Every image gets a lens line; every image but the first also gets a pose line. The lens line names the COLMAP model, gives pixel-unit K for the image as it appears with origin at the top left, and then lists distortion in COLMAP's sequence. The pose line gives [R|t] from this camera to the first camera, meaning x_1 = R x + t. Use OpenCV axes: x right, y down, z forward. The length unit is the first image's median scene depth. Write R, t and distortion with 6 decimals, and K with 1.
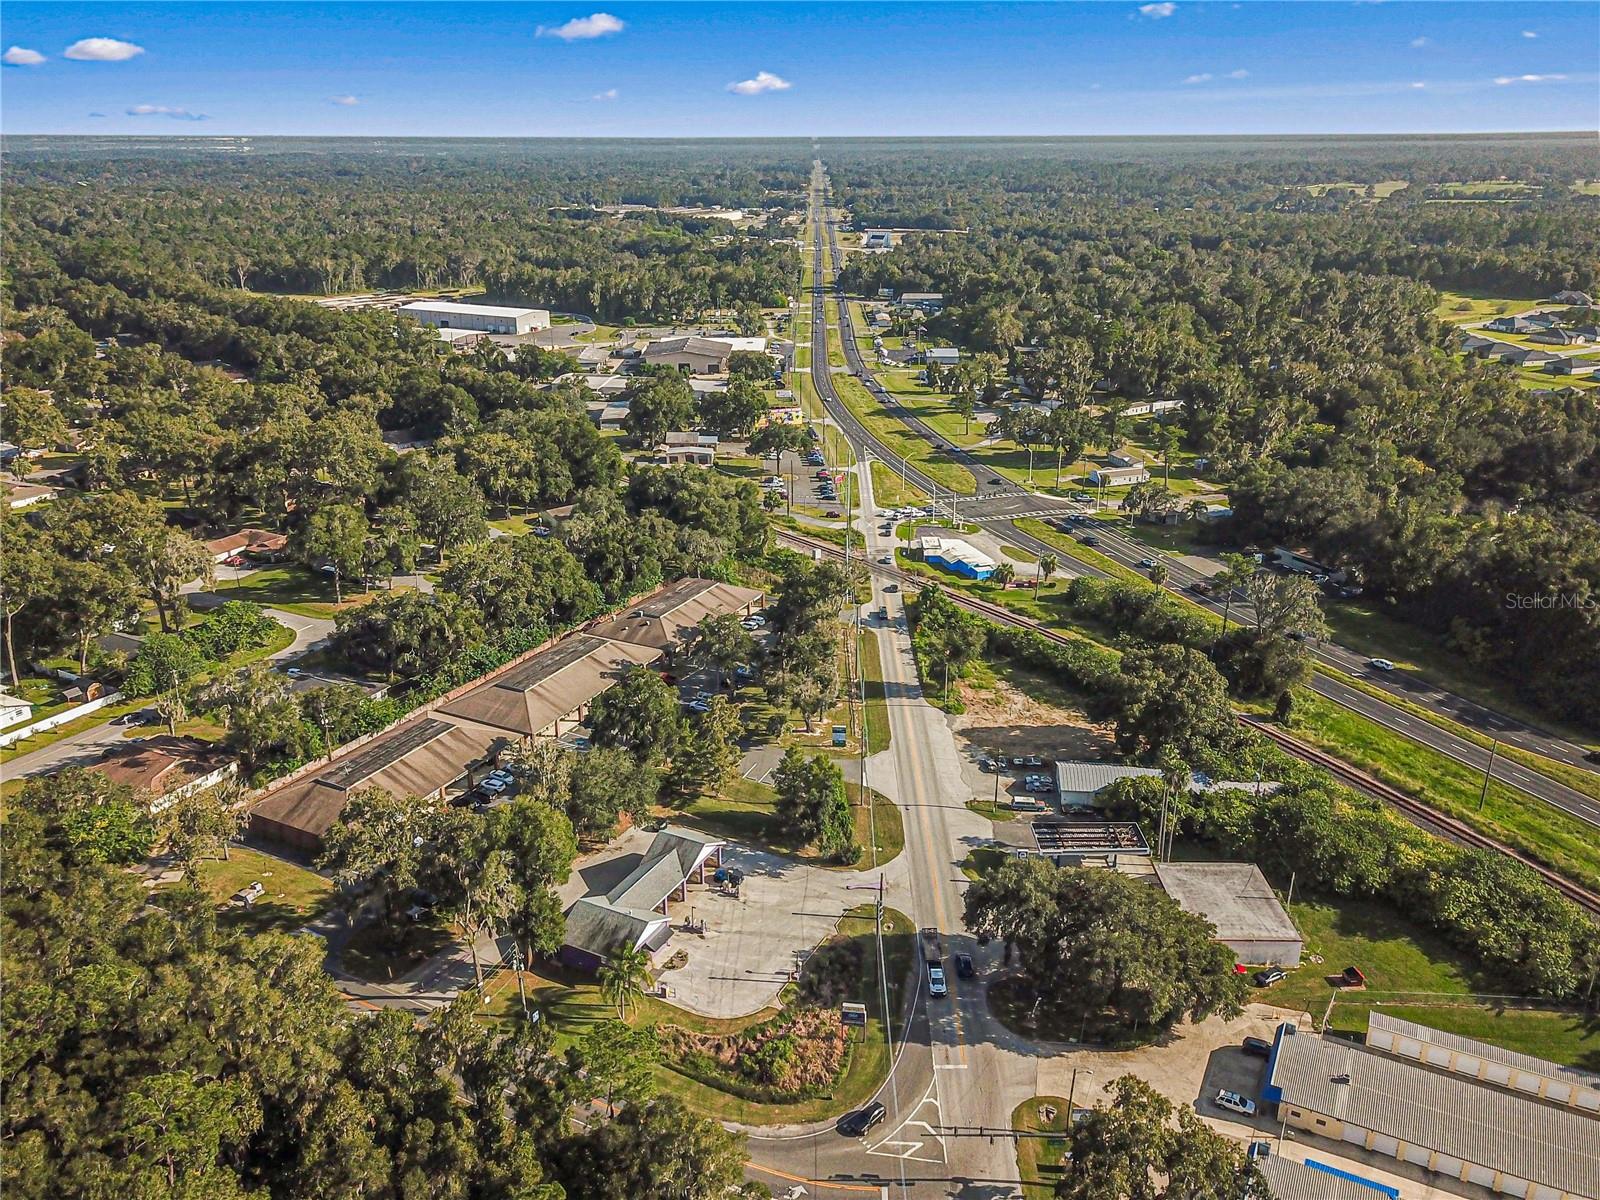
lens RADIAL K [[1224.5, 0, 791.4], [0, 1224.5, 621.6], [0, 0, 1]] dist [0.026700, 0.002808]
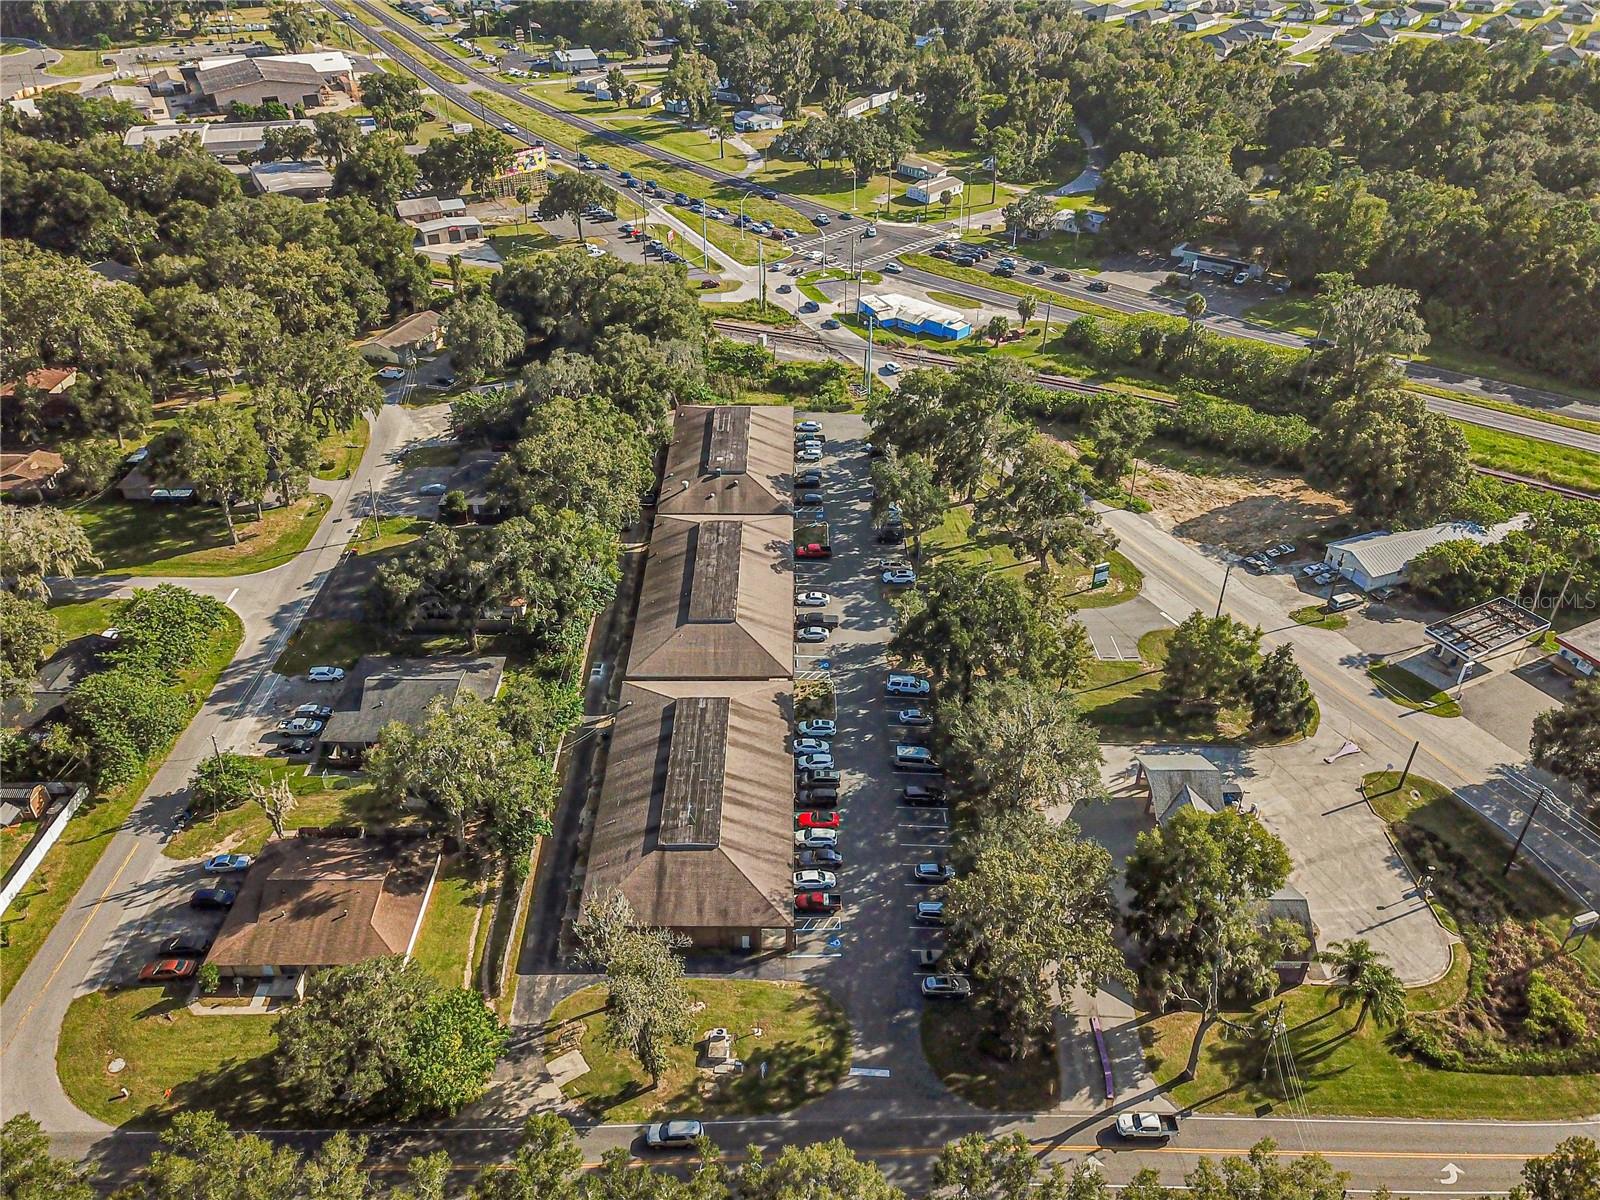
lens RADIAL K [[1218.7, 0, 793.1], [0, 1218.7, 599.9], [0, 0, 1]] dist [0.016834, -0.003054]
pose [[0.886760, -0.258392, 0.383264, -0.358244], [0.168530, 0.952820, 0.252451, -0.103299], [-0.430413, -0.159272, 0.888469, 0.259559]]
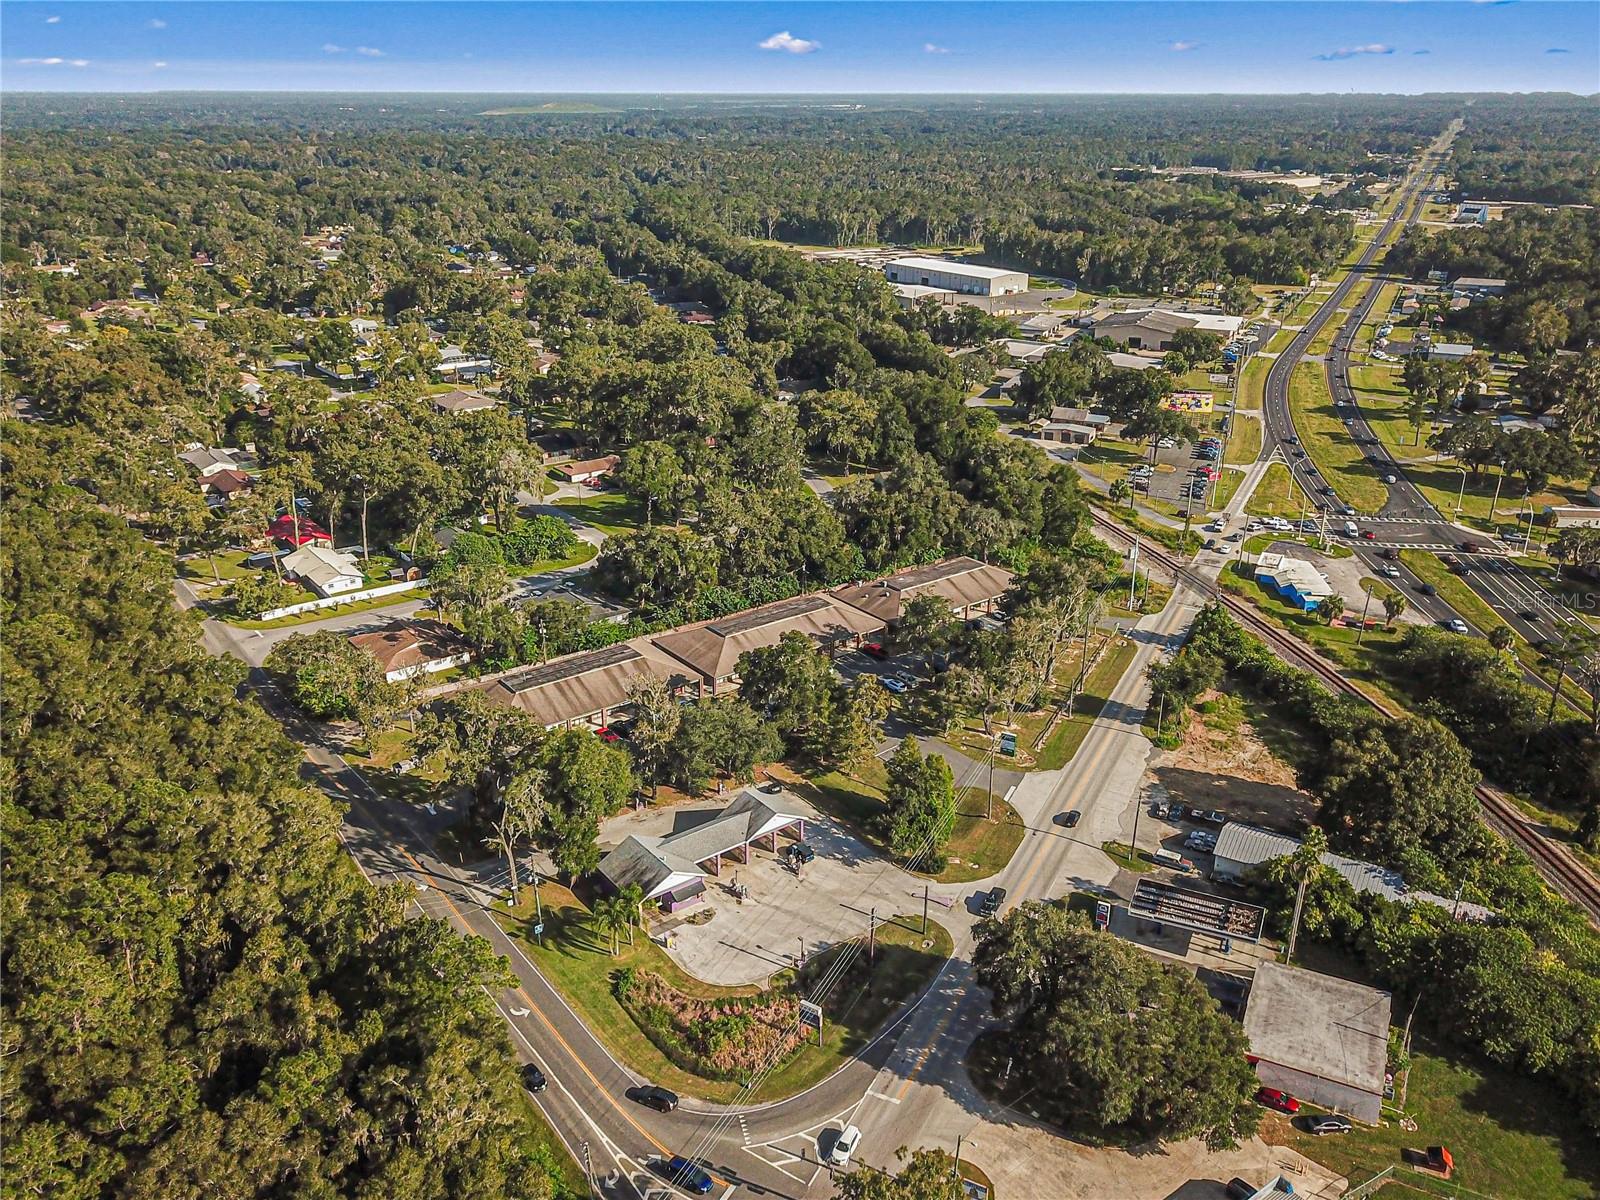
lens RADIAL K [[1269.0, 0, 800.0], [0, 1269.0, 600.0], [0, 0, 1]] dist [0.025506, 0.001547]
pose [[0.905166, 0.161995, -0.392979, 0.193958], [-0.160815, 0.986322, 0.036174, -0.017336], [0.393464, 0.030454, 0.918836, 0.037146]]
